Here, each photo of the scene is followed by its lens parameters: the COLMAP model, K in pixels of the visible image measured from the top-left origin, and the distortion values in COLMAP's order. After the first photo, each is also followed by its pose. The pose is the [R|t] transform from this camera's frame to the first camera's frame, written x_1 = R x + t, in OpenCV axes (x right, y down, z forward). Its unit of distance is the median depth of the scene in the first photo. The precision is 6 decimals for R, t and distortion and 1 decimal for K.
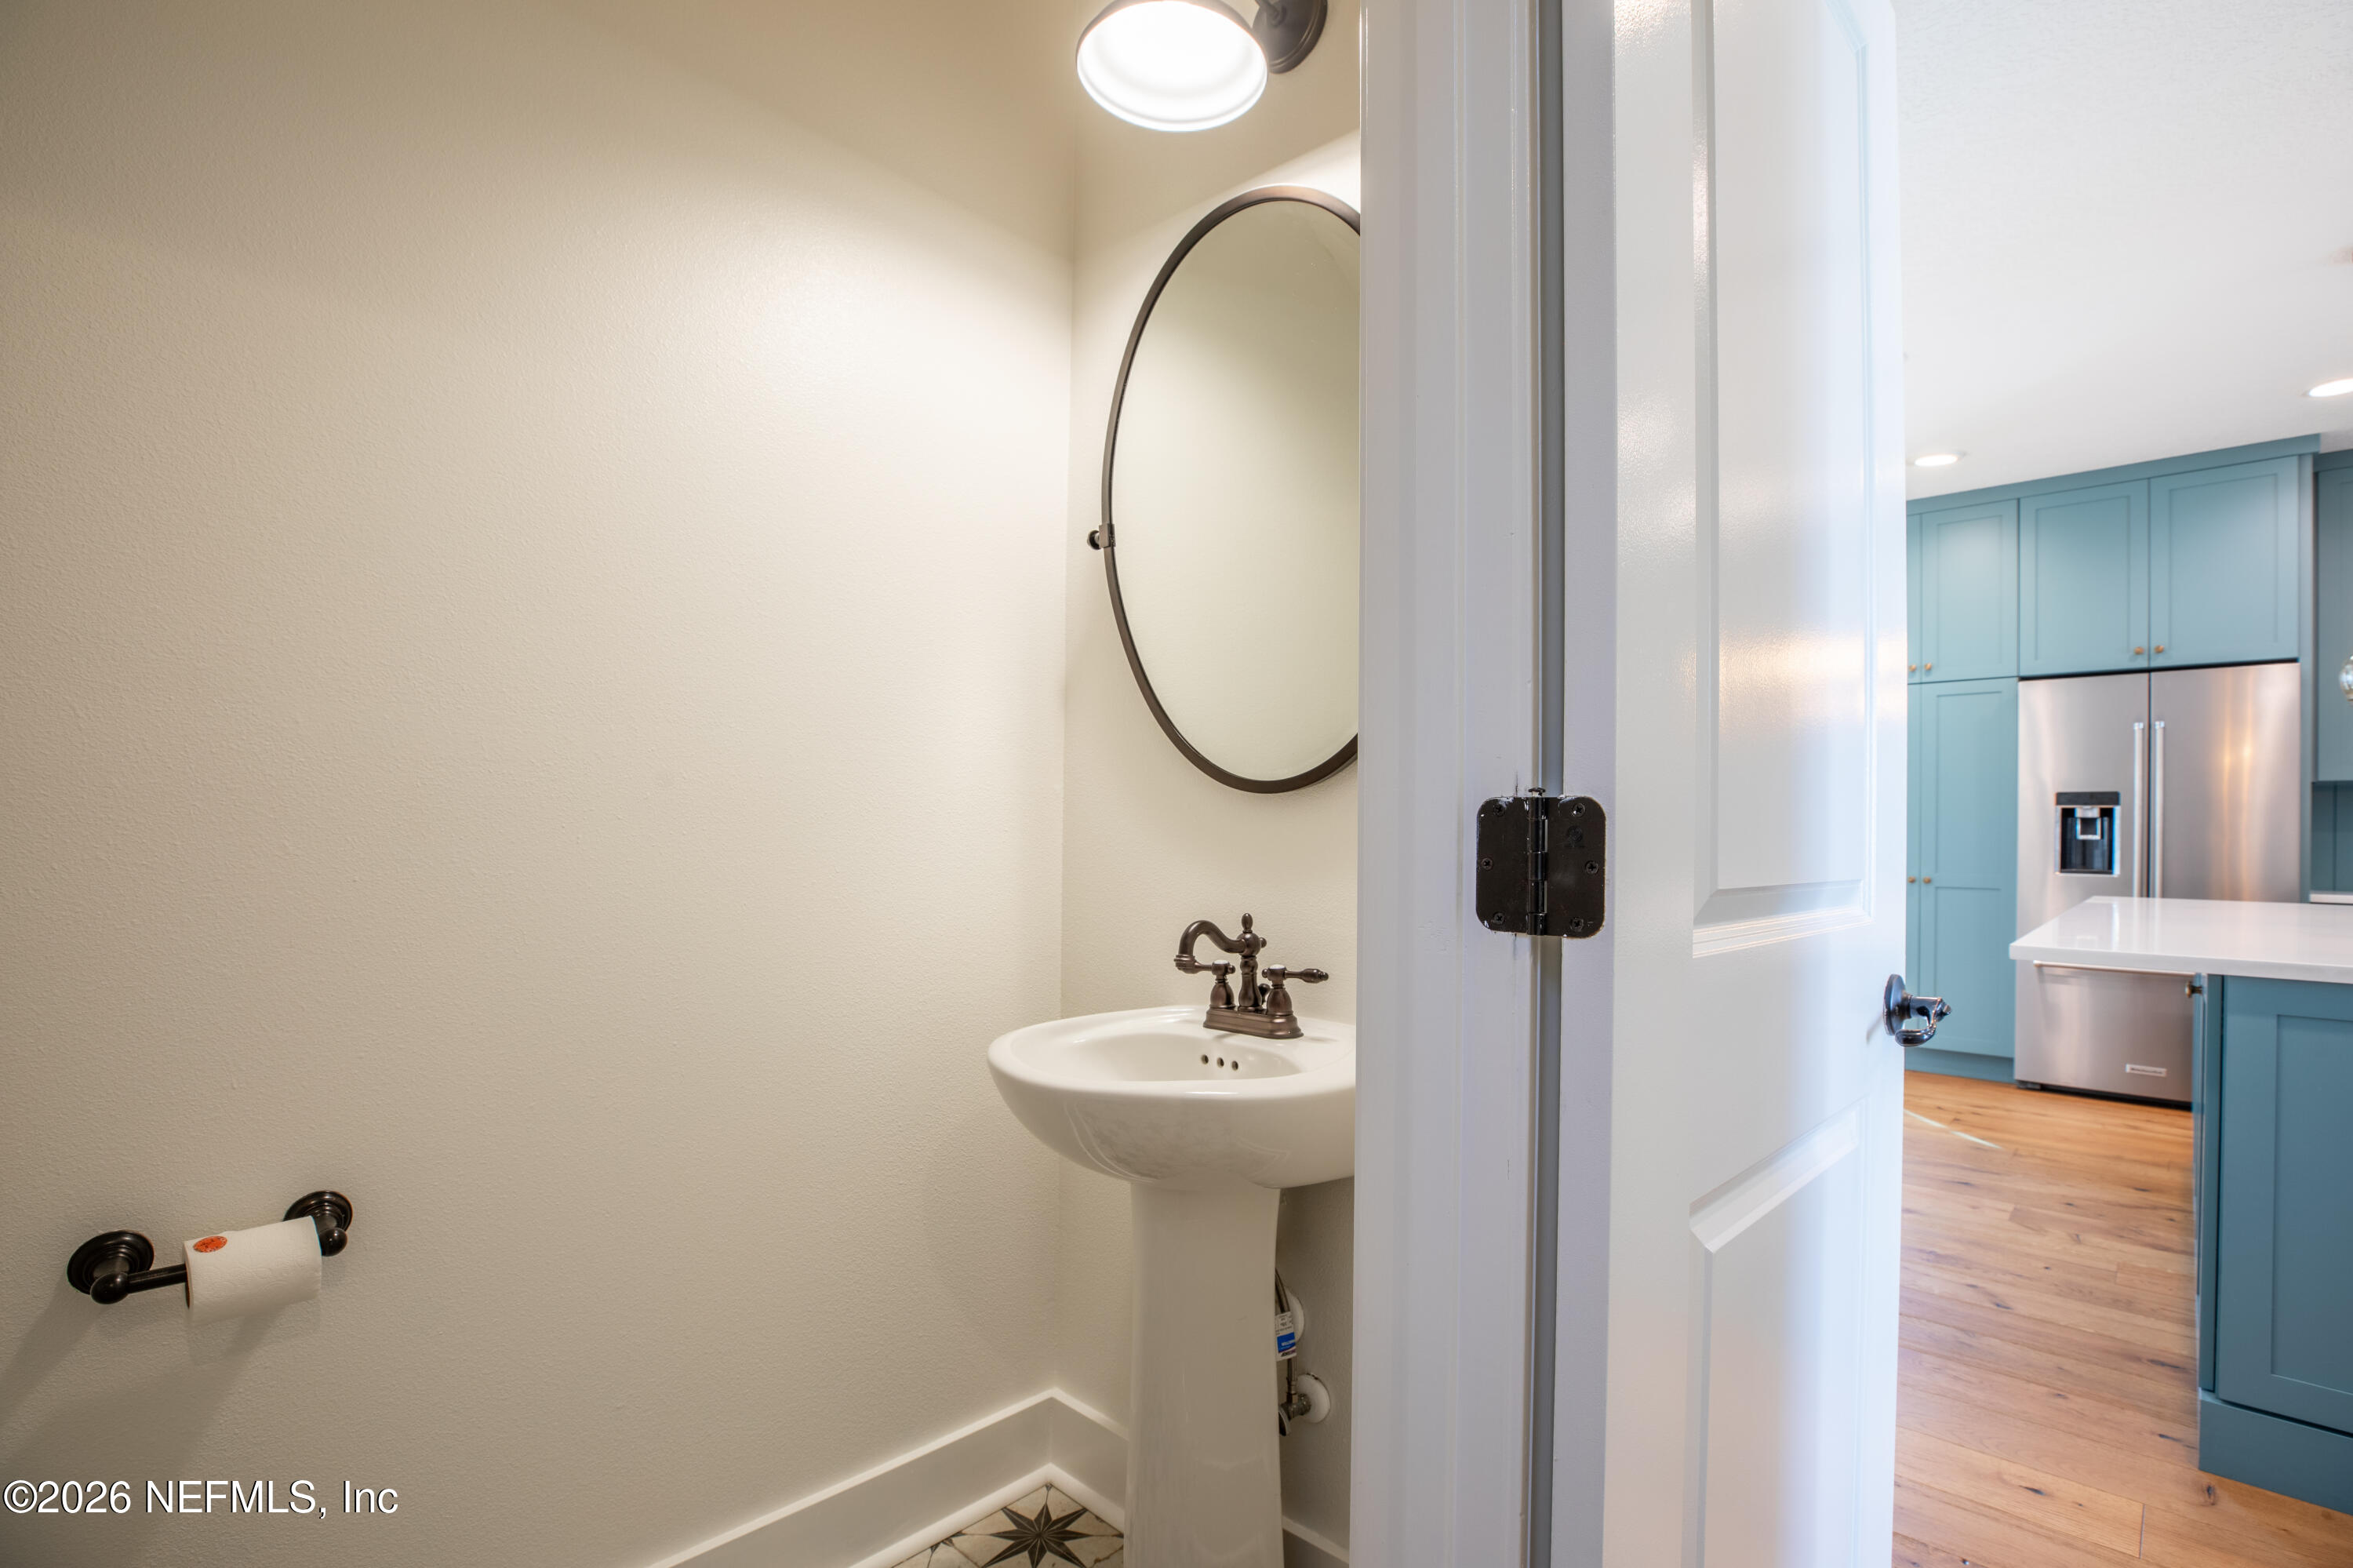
lens RADIAL K [[1114.4, 0, 1186.4], [0, 1114.4, 844.4], [0, 0, 1]] dist [-0.044808, 0.013033]
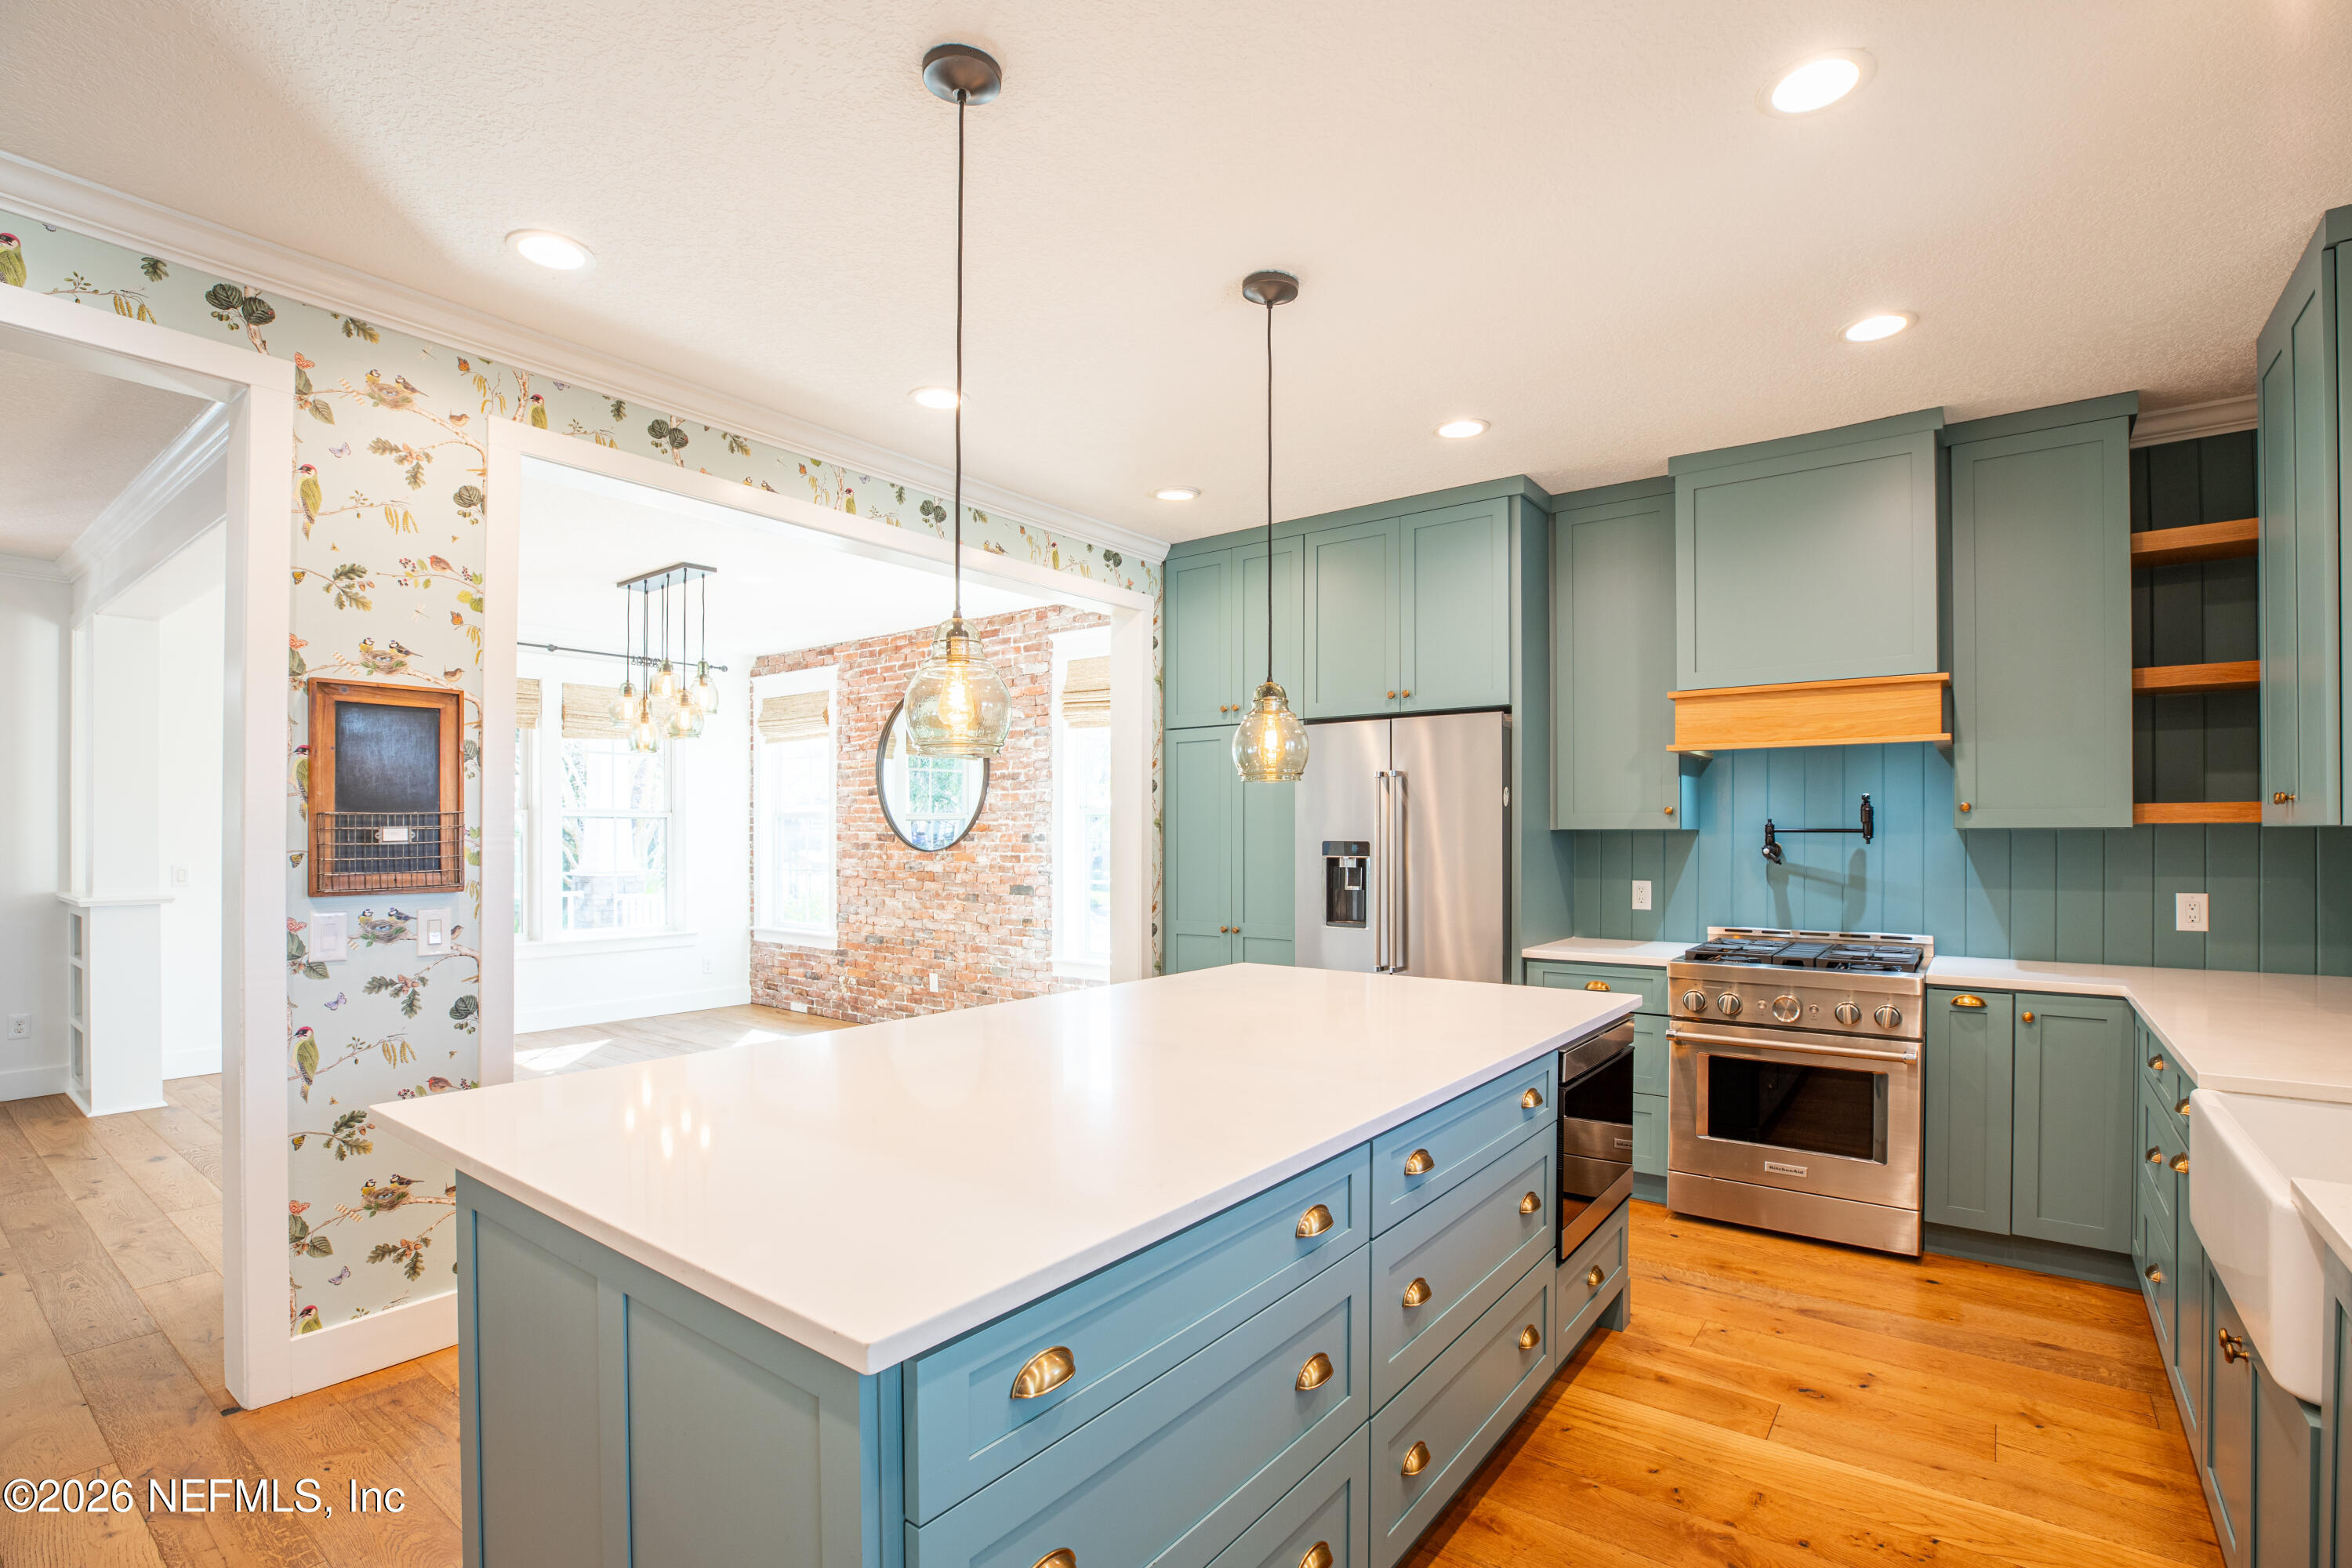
lens RADIAL K [[1113.9, 0, 1178.7], [0, 1113.9, 824.9], [0, 0, 1]] dist [-0.044808, 0.013033]
pose [[0.996927, -0.008963, 0.077820, 0.604771], [0.009796, 0.999899, -0.010325, -0.054264], [-0.077720, 0.011056, 0.996914, 0.033470]]
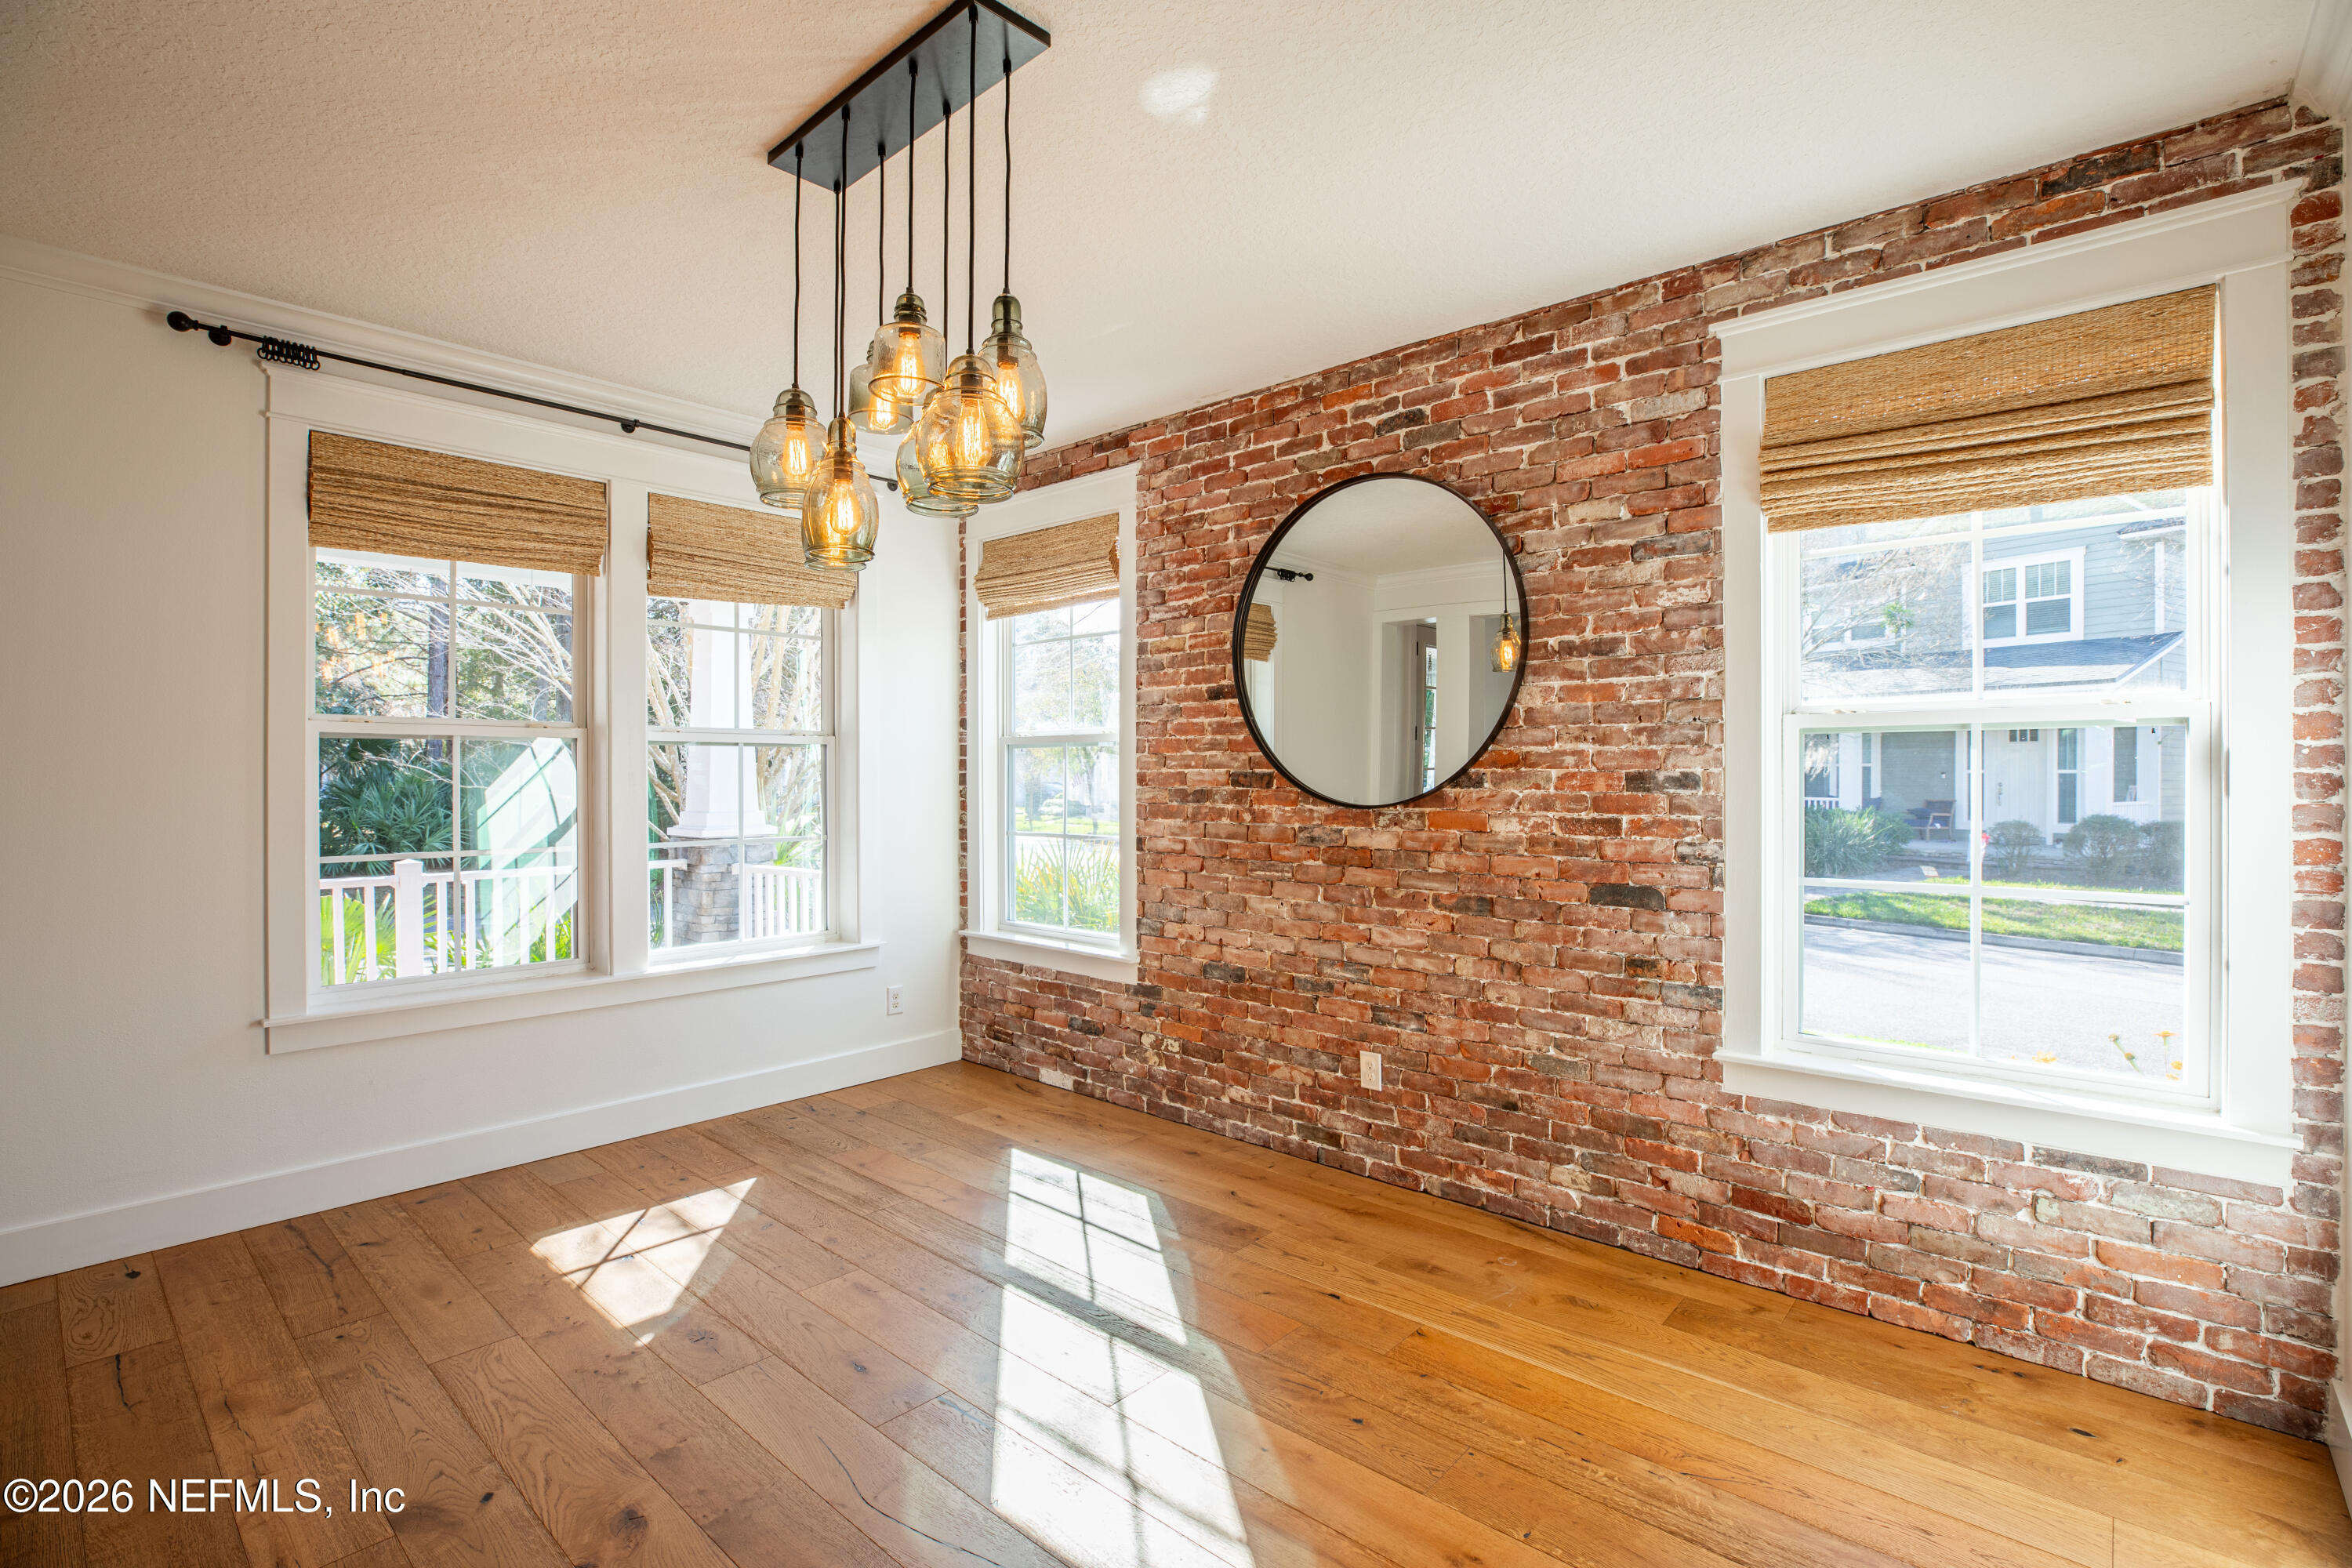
lens RADIAL K [[1113.9, 0, 1153.2], [0, 1113.9, 781.9], [0, 0, 1]] dist [-0.044808, 0.013033]
pose [[0.999885, -0.007166, -0.013384, 0.240890], [0.007195, 0.999972, 0.002184, -0.057563], [0.013368, -0.002280, 0.999908, 0.835706]]
